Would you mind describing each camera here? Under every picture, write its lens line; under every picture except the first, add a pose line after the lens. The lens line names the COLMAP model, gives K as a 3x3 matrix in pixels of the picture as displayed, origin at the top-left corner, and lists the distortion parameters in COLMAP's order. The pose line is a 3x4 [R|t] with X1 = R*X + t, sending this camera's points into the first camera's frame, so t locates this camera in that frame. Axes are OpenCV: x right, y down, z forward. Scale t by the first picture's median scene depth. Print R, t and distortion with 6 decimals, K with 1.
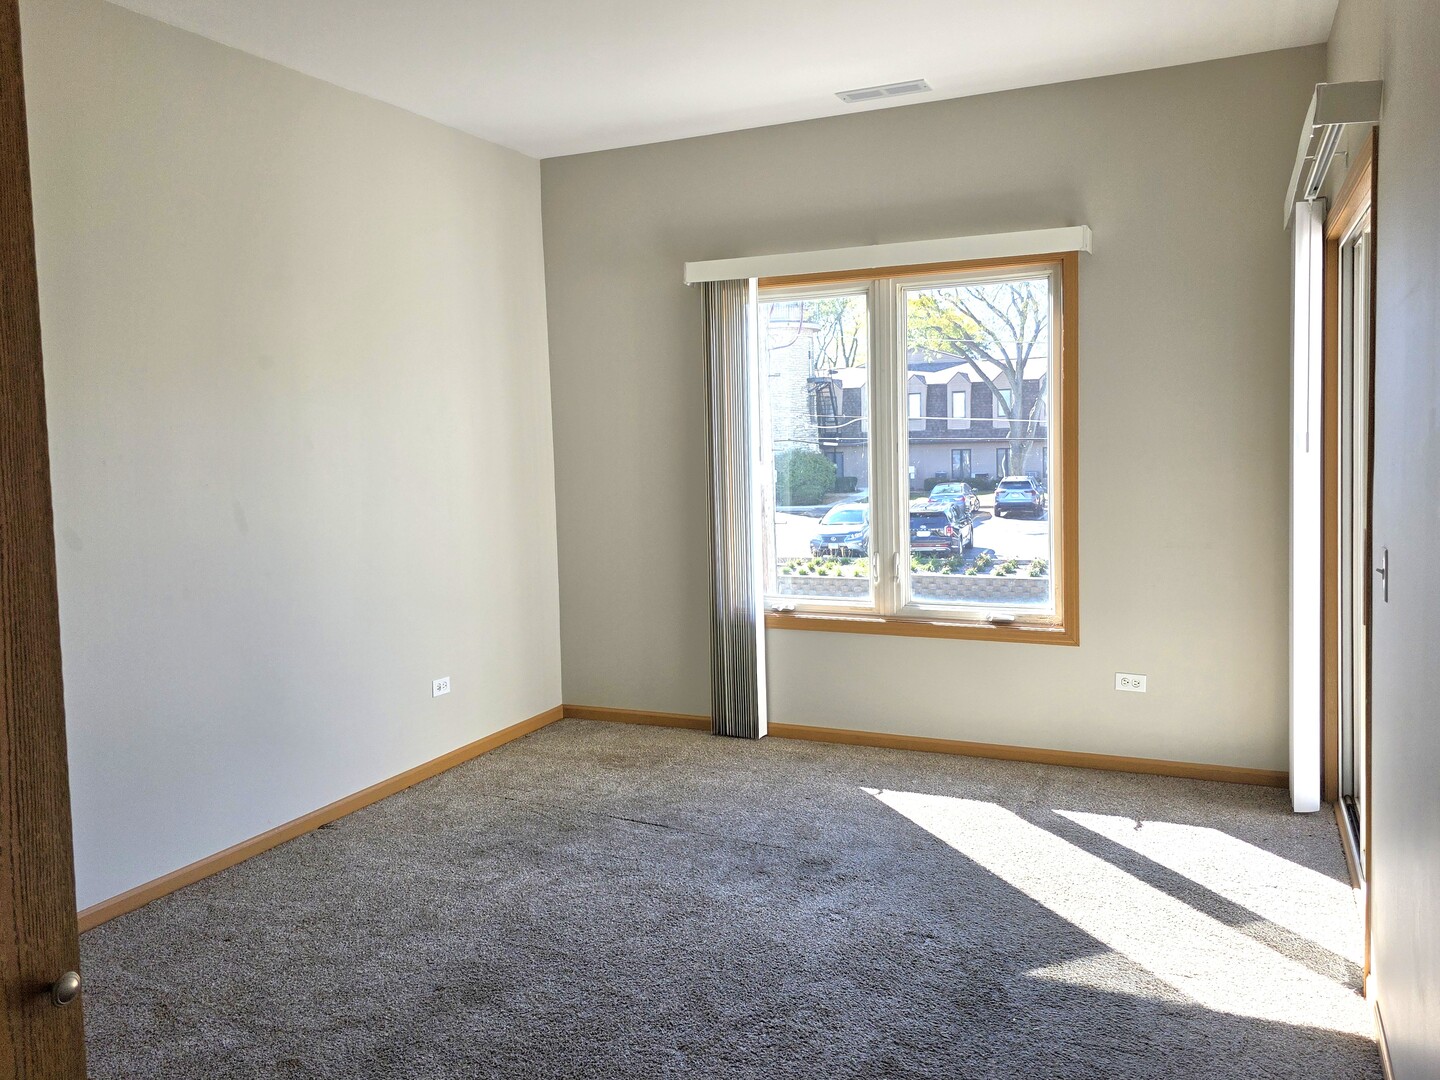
lens RADIAL K [[1143.9, 0, 733.4], [0, 1143.9, 499.8], [0, 0, 1]] dist [0.069204, -0.045148]
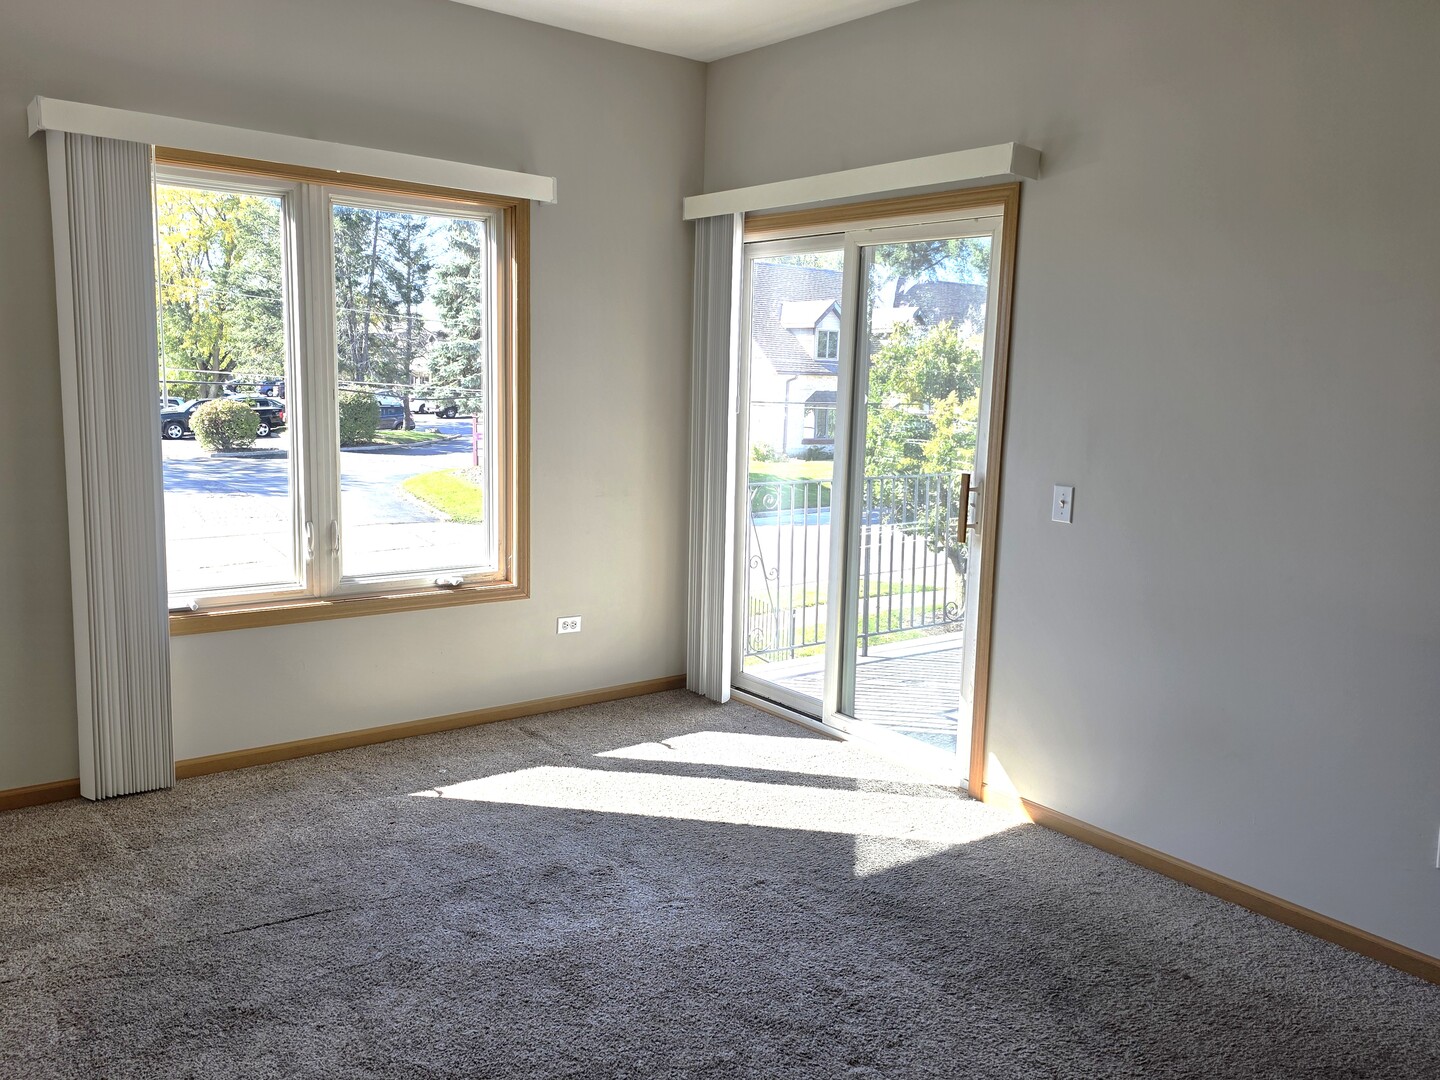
lens RADIAL K [[1143.9, 0, 717.9], [0, 1143.9, 533.2], [0, 0, 1]] dist [0.069204, -0.045148]
pose [[0.470336, -0.087745, 0.878114, -0.548221], [0.005403, 0.995312, 0.096562, -0.029026], [-0.882471, -0.040672, 0.468605, 0.414118]]
